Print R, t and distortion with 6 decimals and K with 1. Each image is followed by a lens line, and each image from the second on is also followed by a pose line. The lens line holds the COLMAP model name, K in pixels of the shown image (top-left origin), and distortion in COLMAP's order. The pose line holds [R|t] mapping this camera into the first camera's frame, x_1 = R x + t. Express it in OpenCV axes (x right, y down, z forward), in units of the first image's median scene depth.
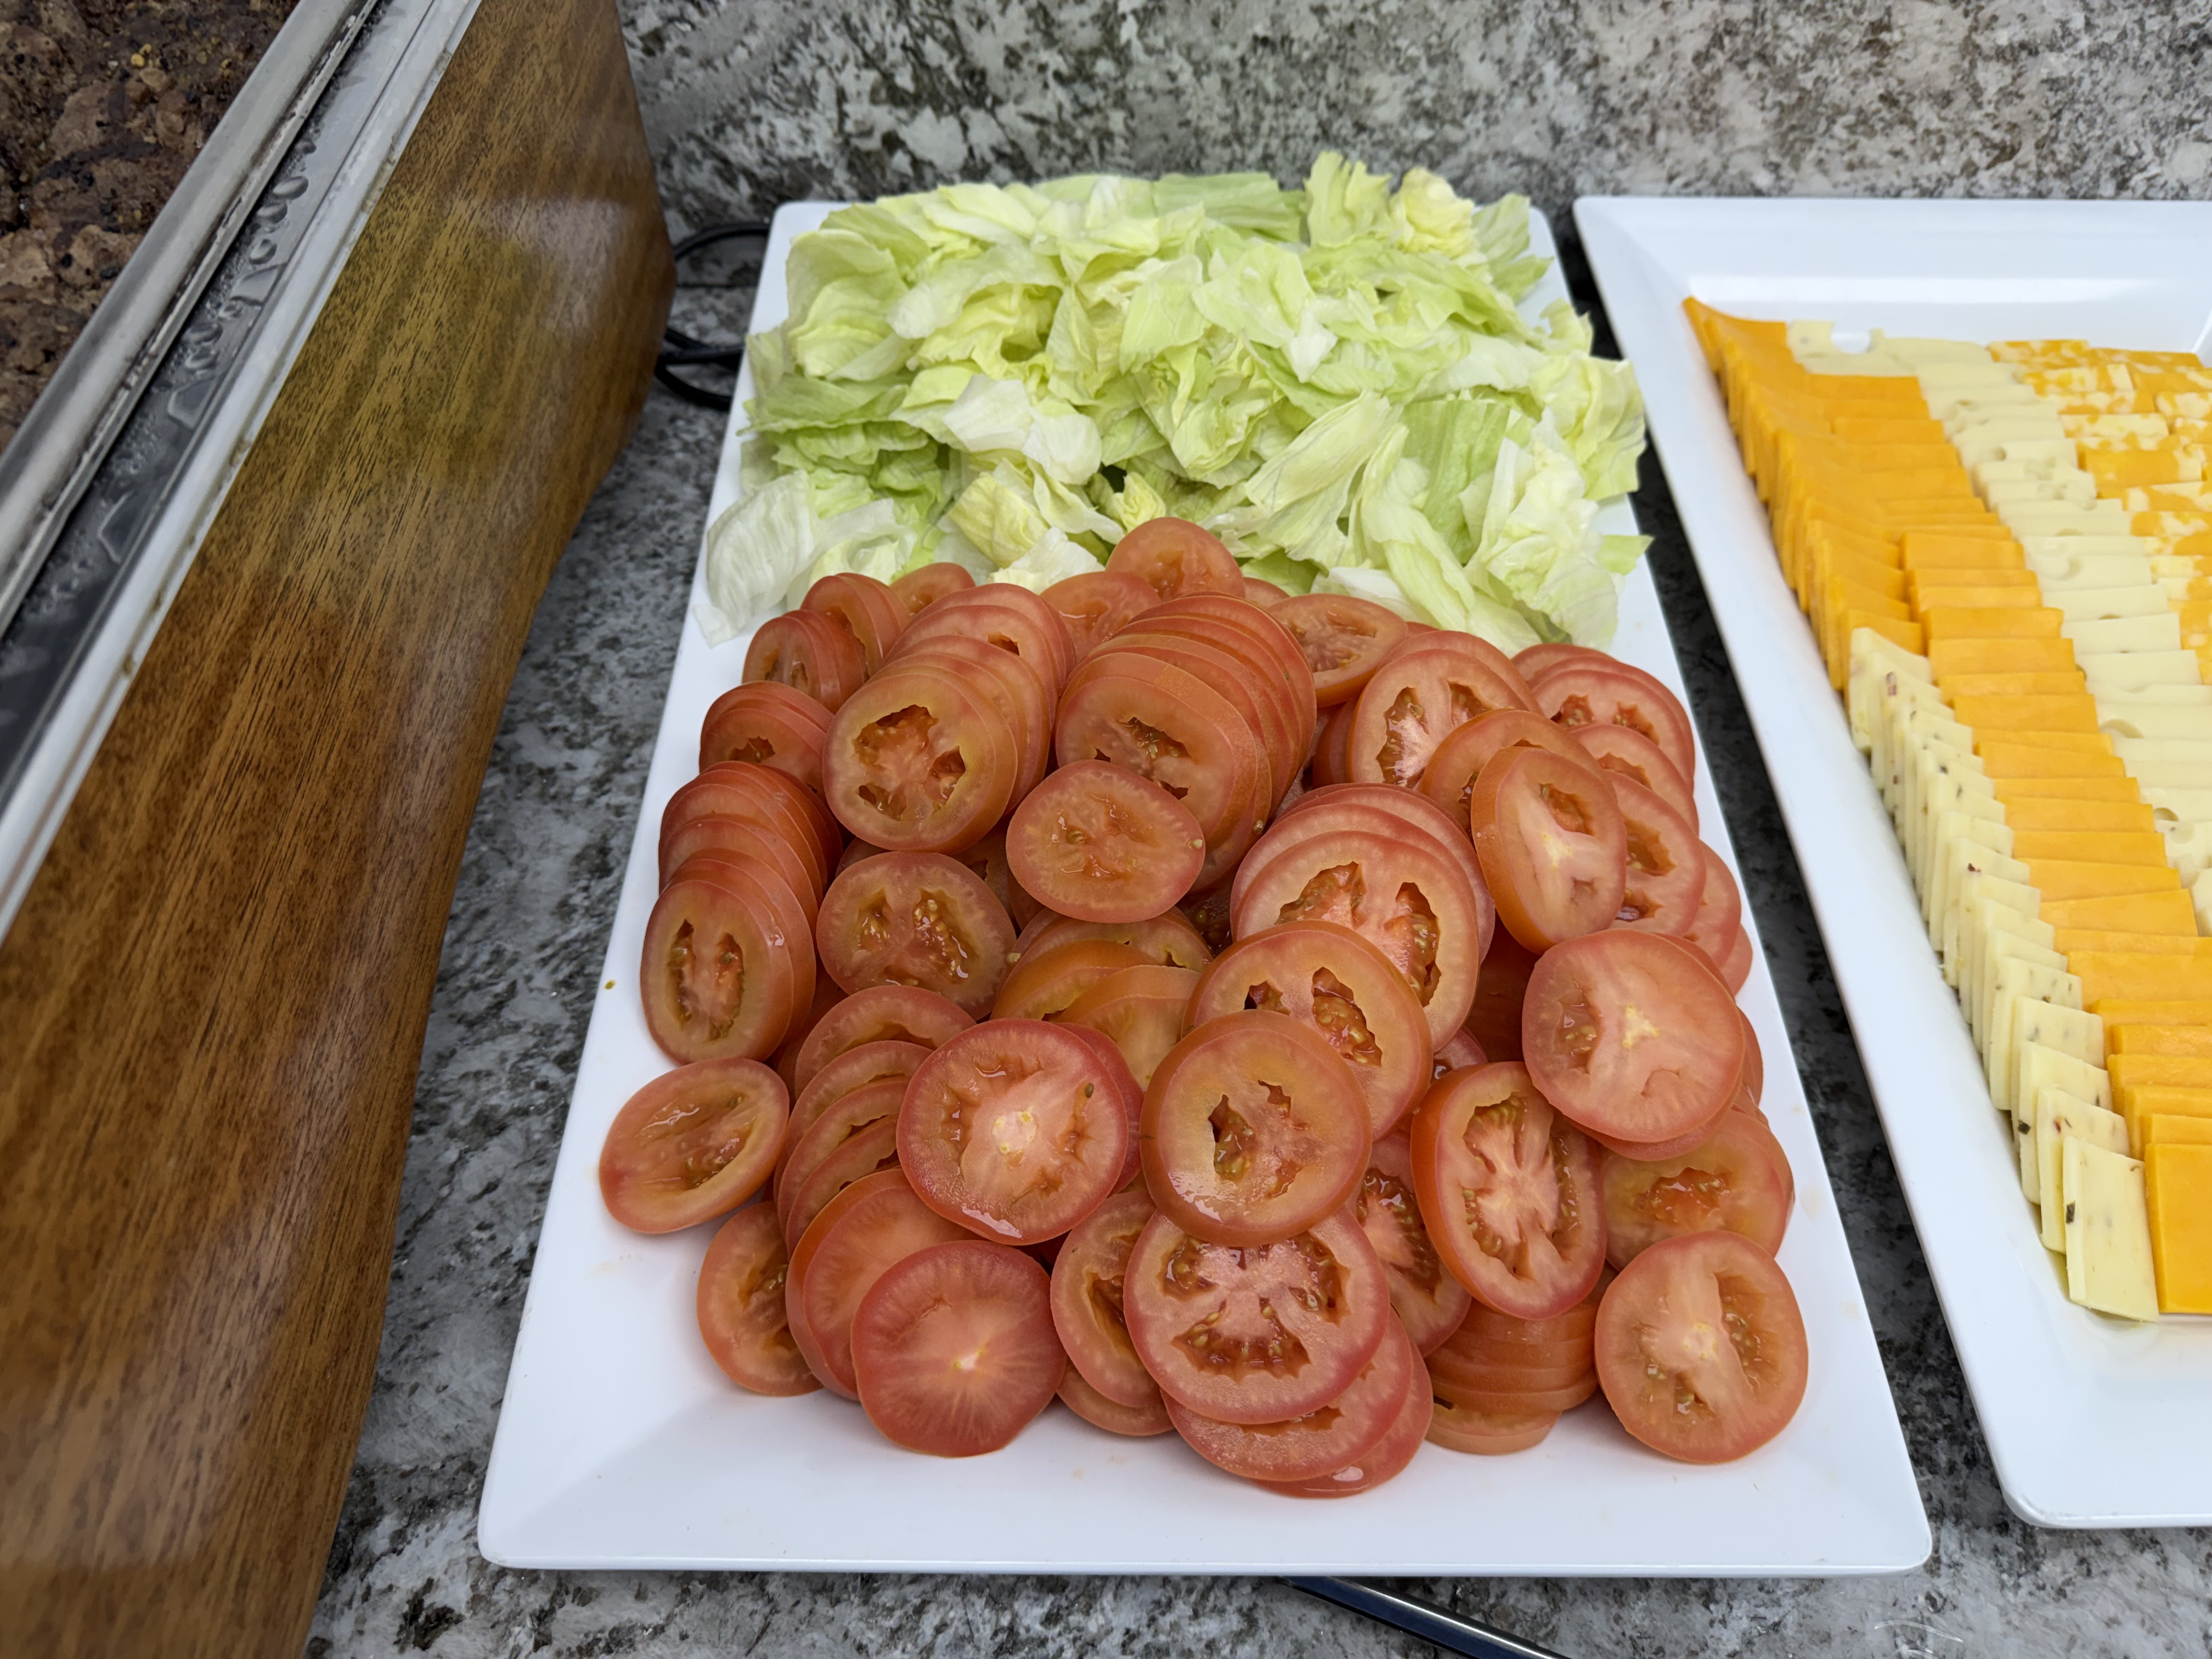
lens RADIAL K [[1533.8, 0, 1173.1], [0, 1533.8, 812.4], [0, 0, 1]] dist [0.003191, -0.016757]
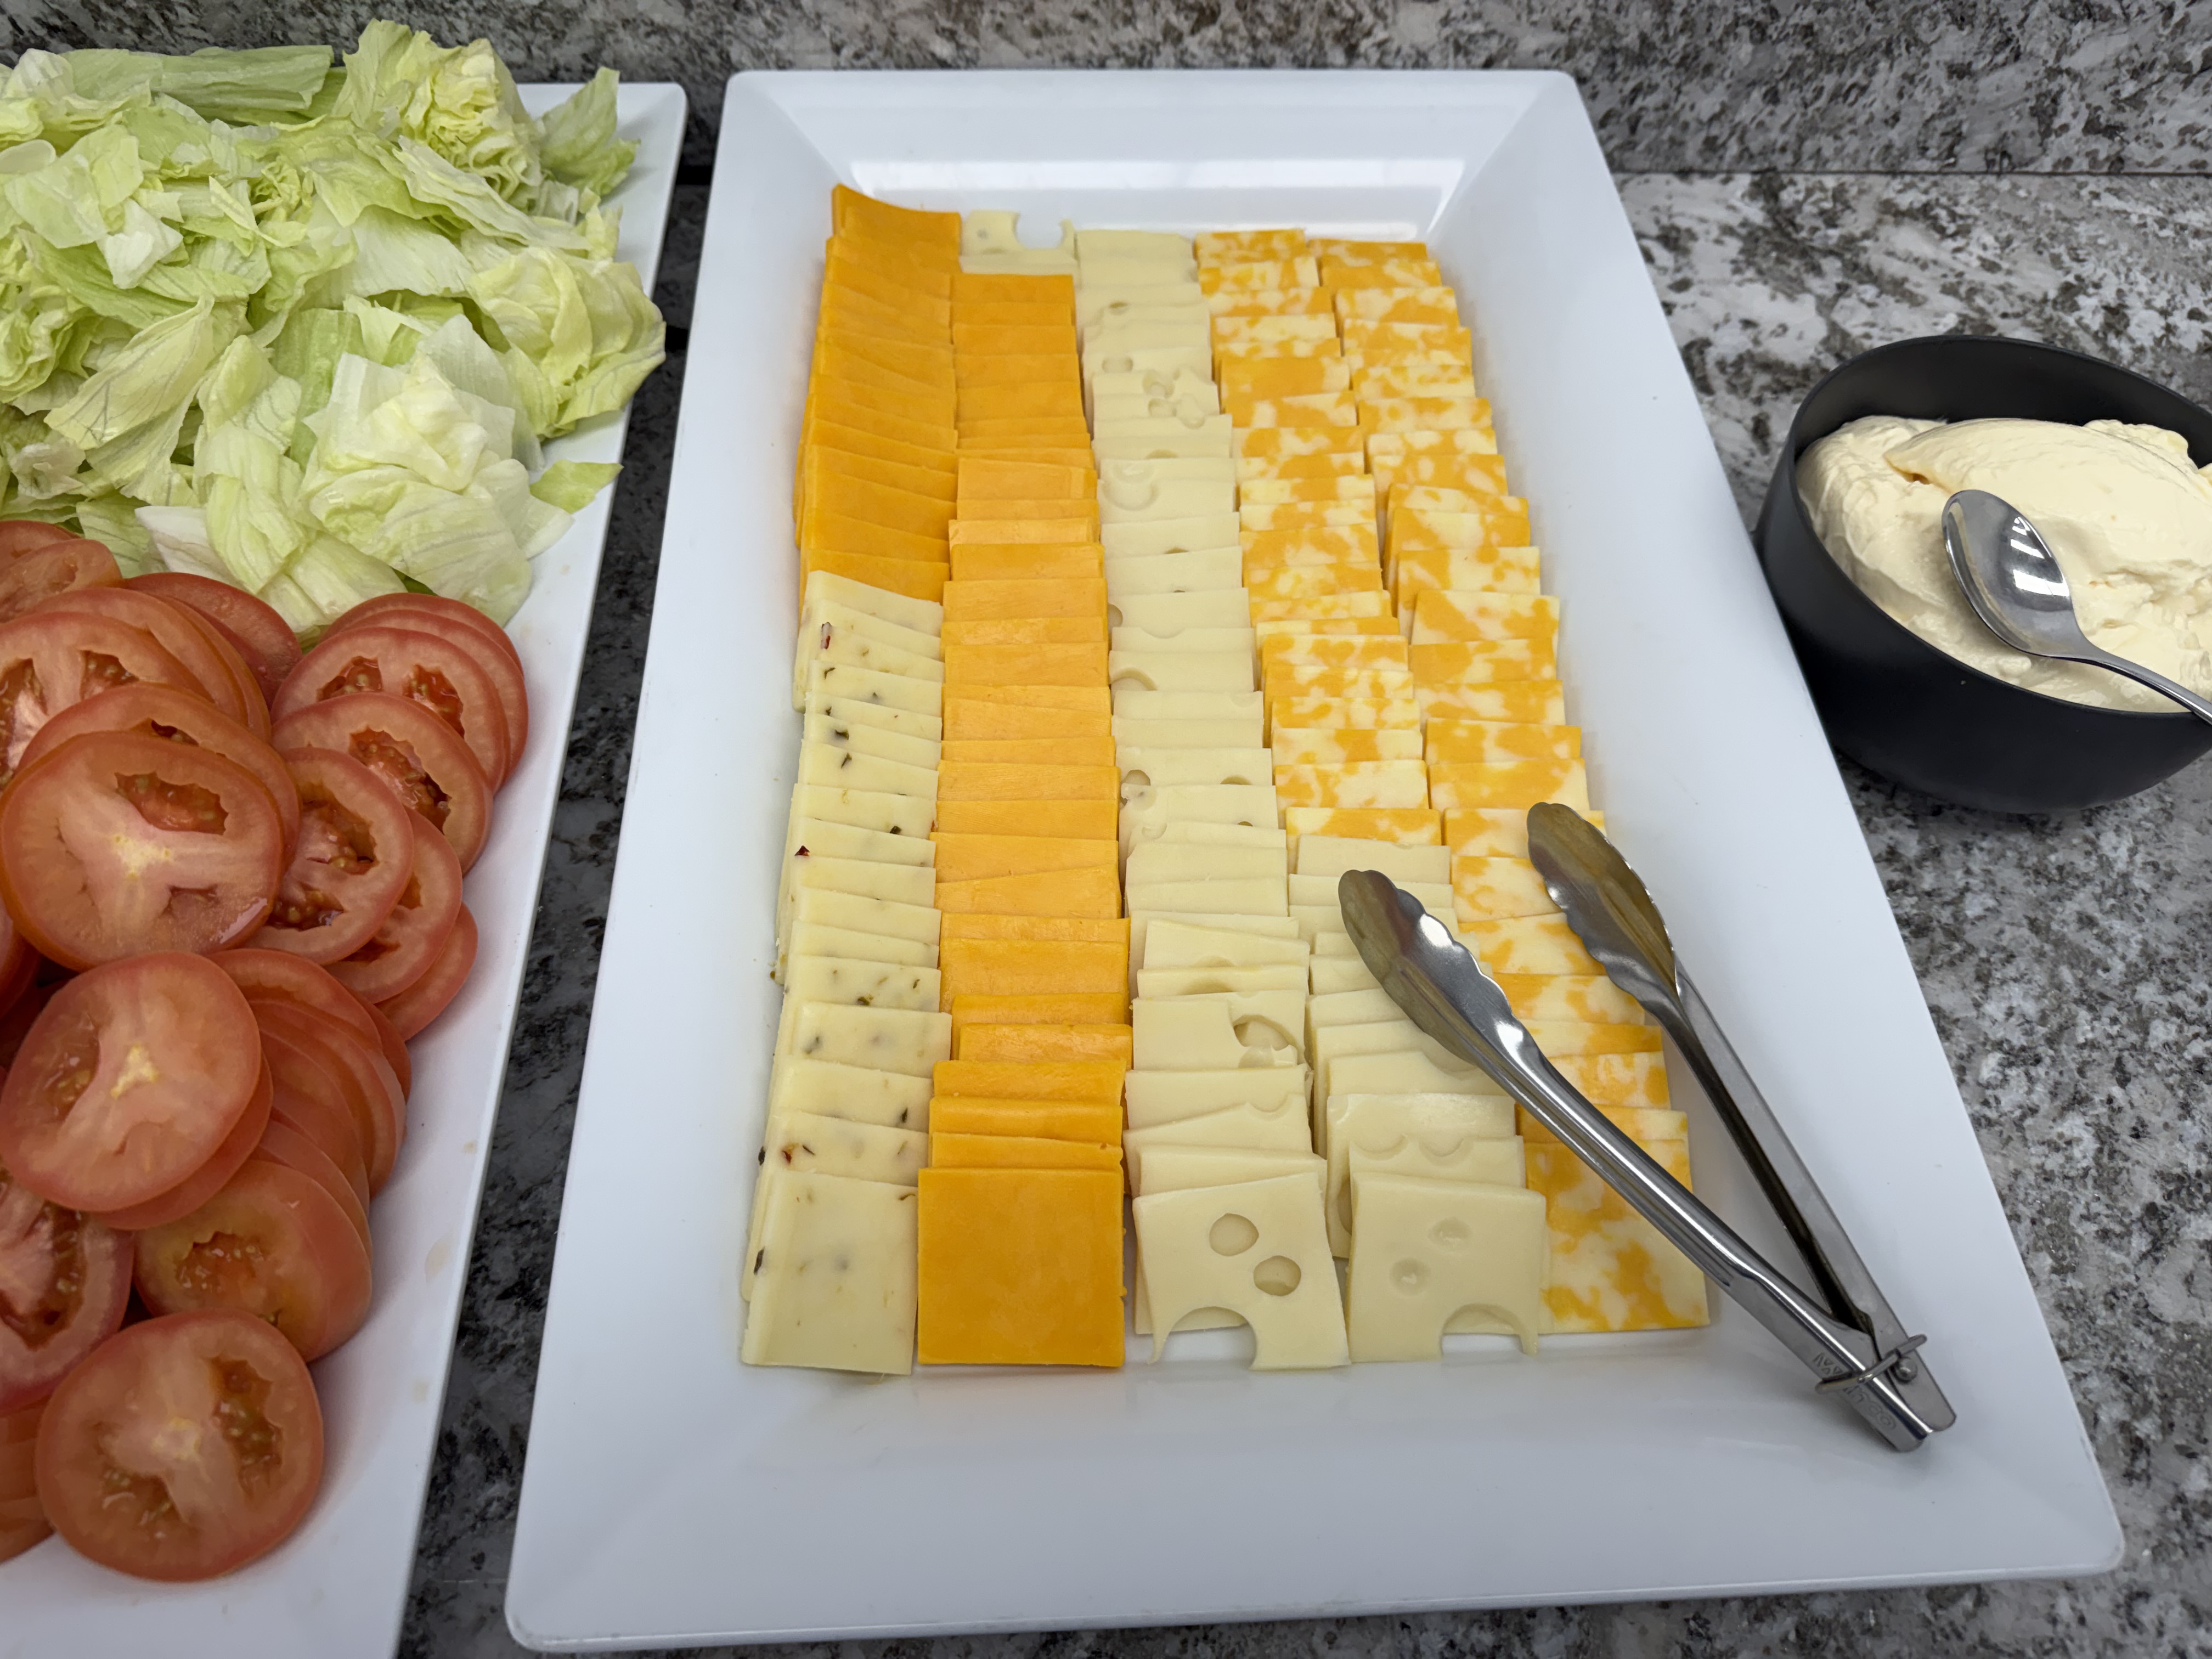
lens RADIAL K [[1533.8, 0, 1101.1], [0, 1533.8, 811.7], [0, 0, 1]] dist [0.003191, -0.016757]
pose [[0.999529, -0.016885, 0.025613, 0.451515], [0.015336, 0.998110, 0.059509, -0.024175], [-0.026569, -0.059088, 0.997899, 0.087637]]
